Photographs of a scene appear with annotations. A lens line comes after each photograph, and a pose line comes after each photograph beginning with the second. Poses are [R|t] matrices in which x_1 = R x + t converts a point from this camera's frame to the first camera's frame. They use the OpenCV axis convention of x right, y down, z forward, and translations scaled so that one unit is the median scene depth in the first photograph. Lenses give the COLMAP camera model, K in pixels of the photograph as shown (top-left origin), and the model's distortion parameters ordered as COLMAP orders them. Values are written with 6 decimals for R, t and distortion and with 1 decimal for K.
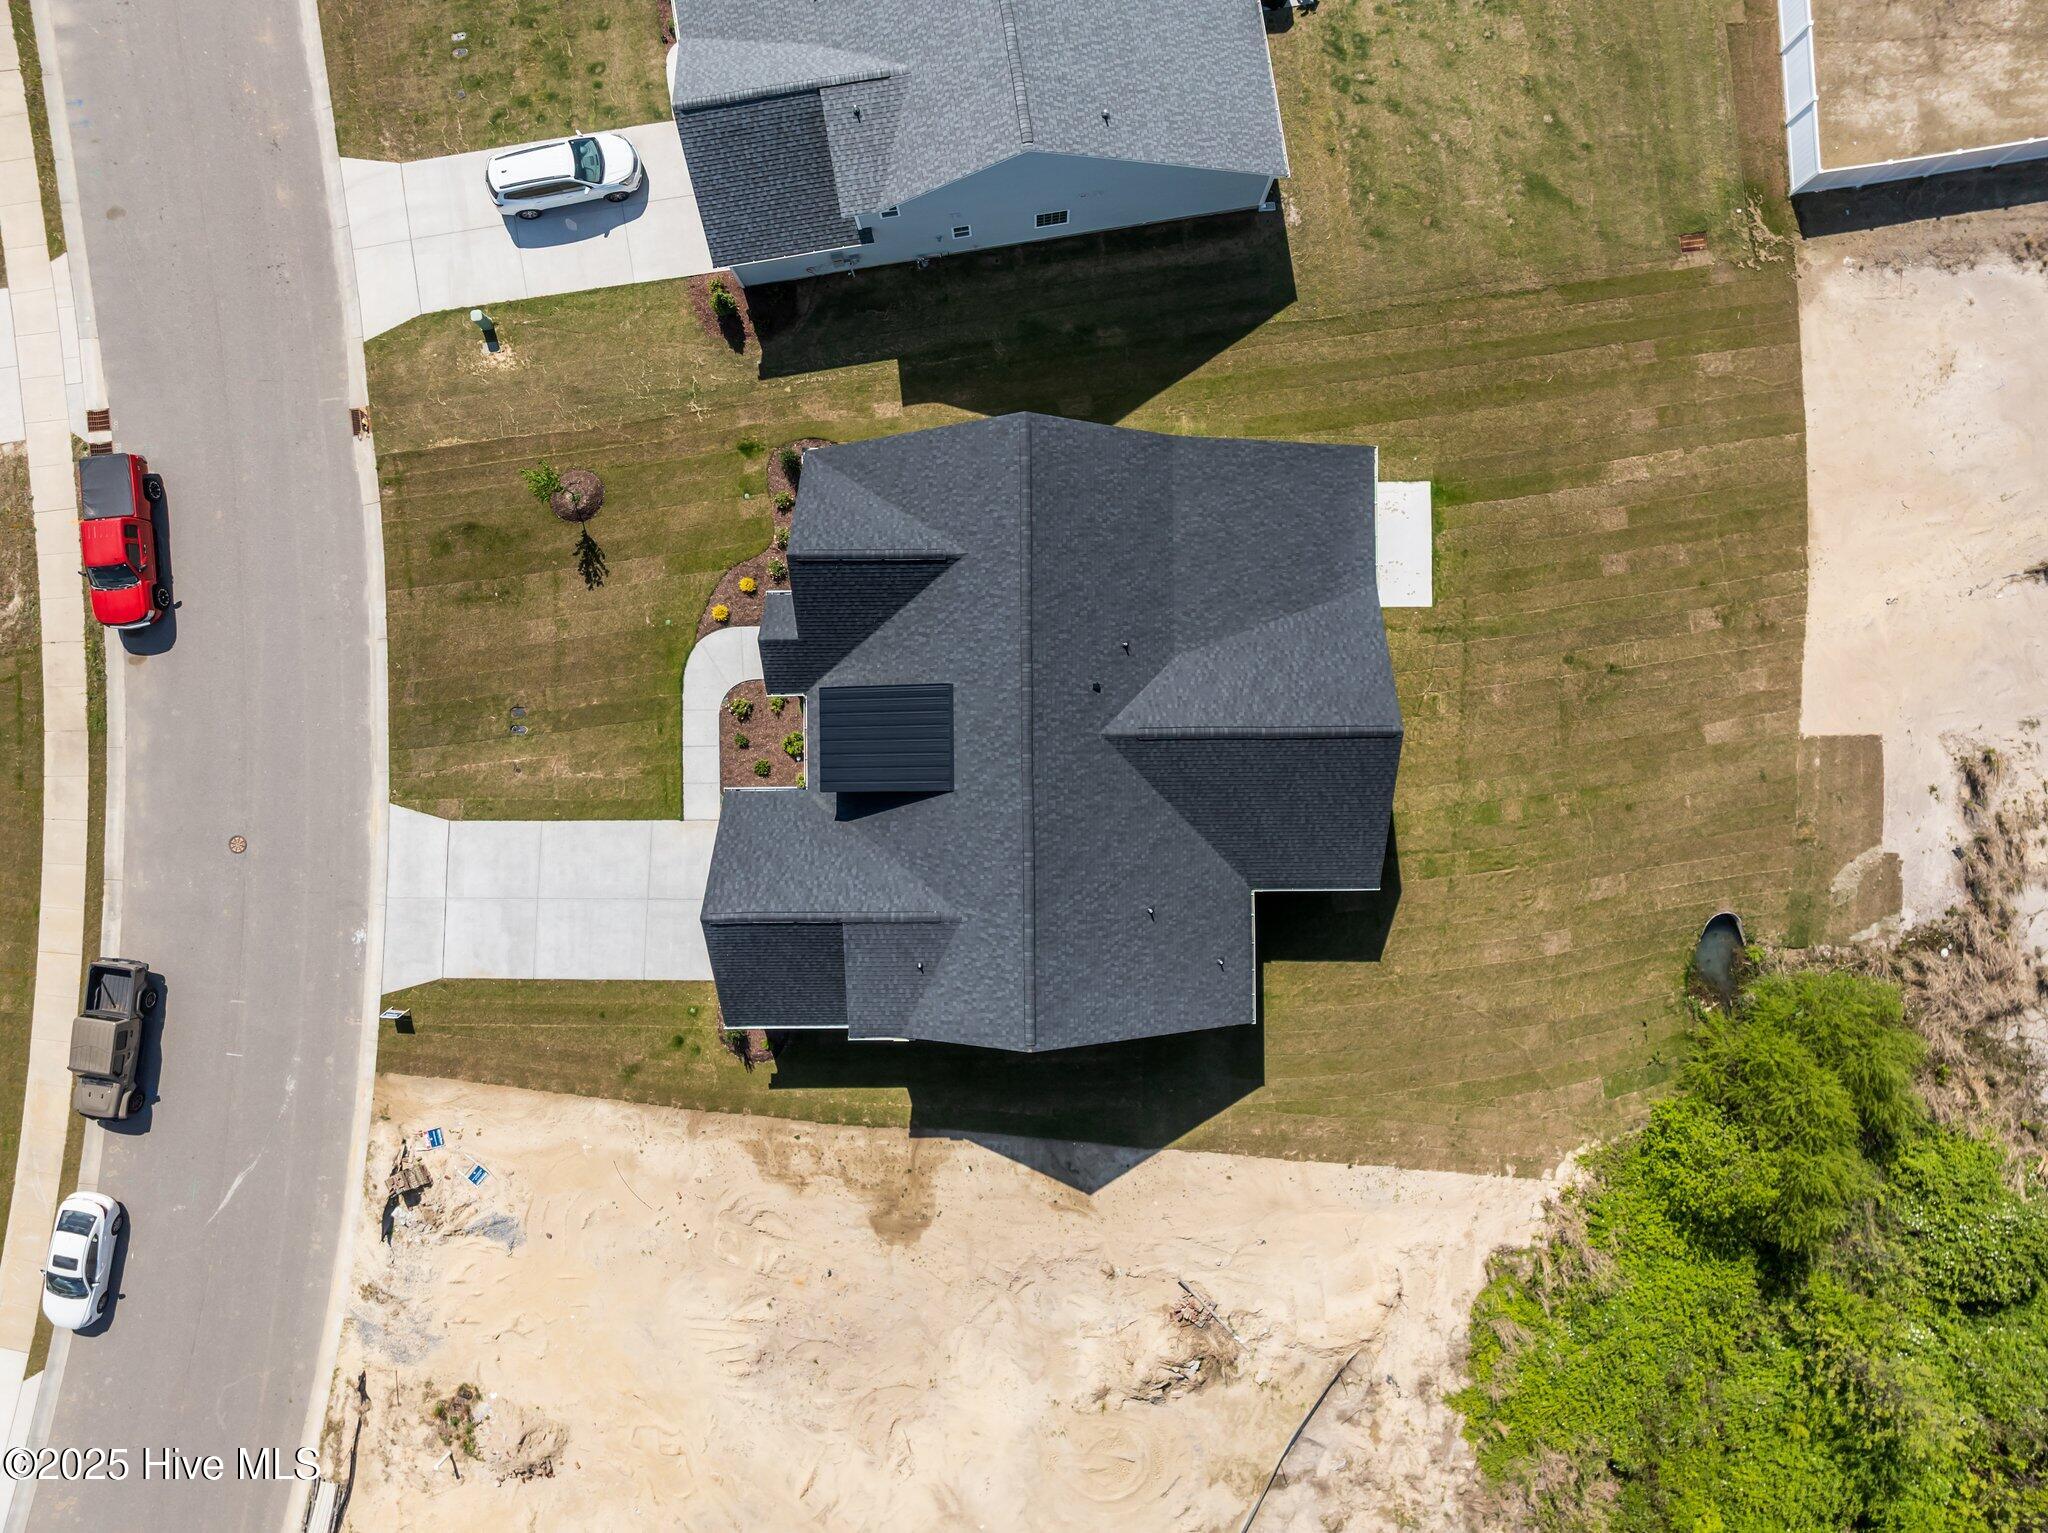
lens RADIAL K [[1438.5, 0, 1024.1], [0, 1438.5, 763.2], [0, 0, 1]] dist [-0.035266, 0.003835]
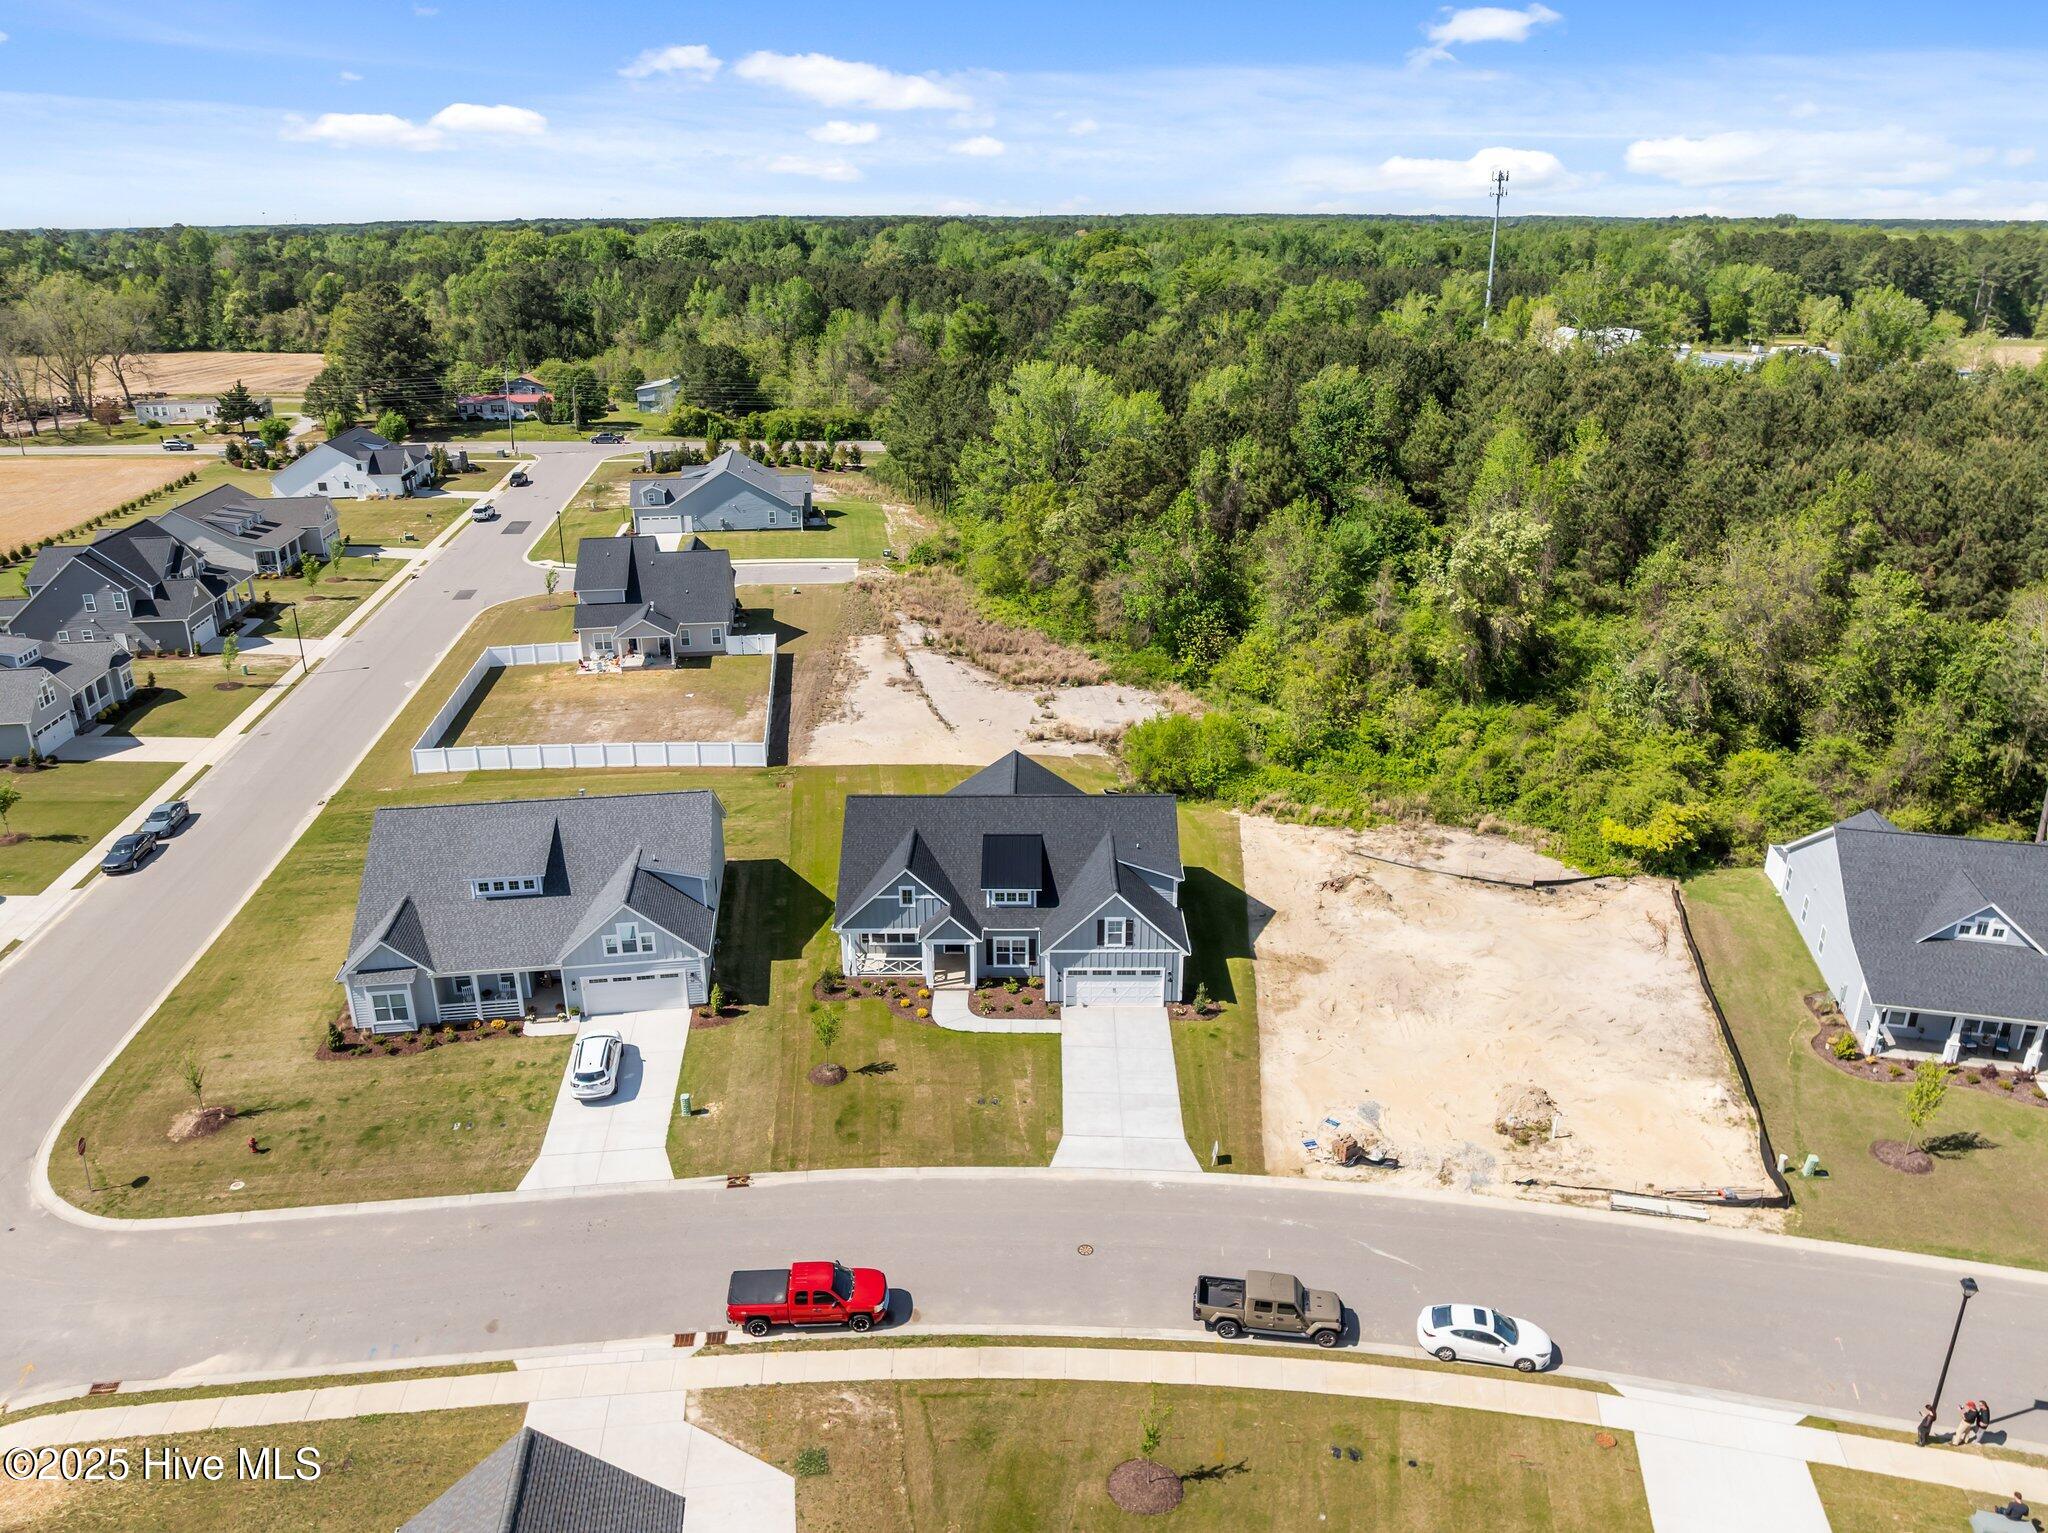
lens RADIAL K [[1443.0, 0, 1028.4], [0, 1443.0, 774.2], [0, 0, 1]] dist [-0.035147, -0.002552]
pose [[0.015169, -0.356235, 0.934273, -1.503749], [0.999852, 0.012999, -0.011278, 0.019272], [-0.008127, 0.934306, 0.356379, 0.229826]]
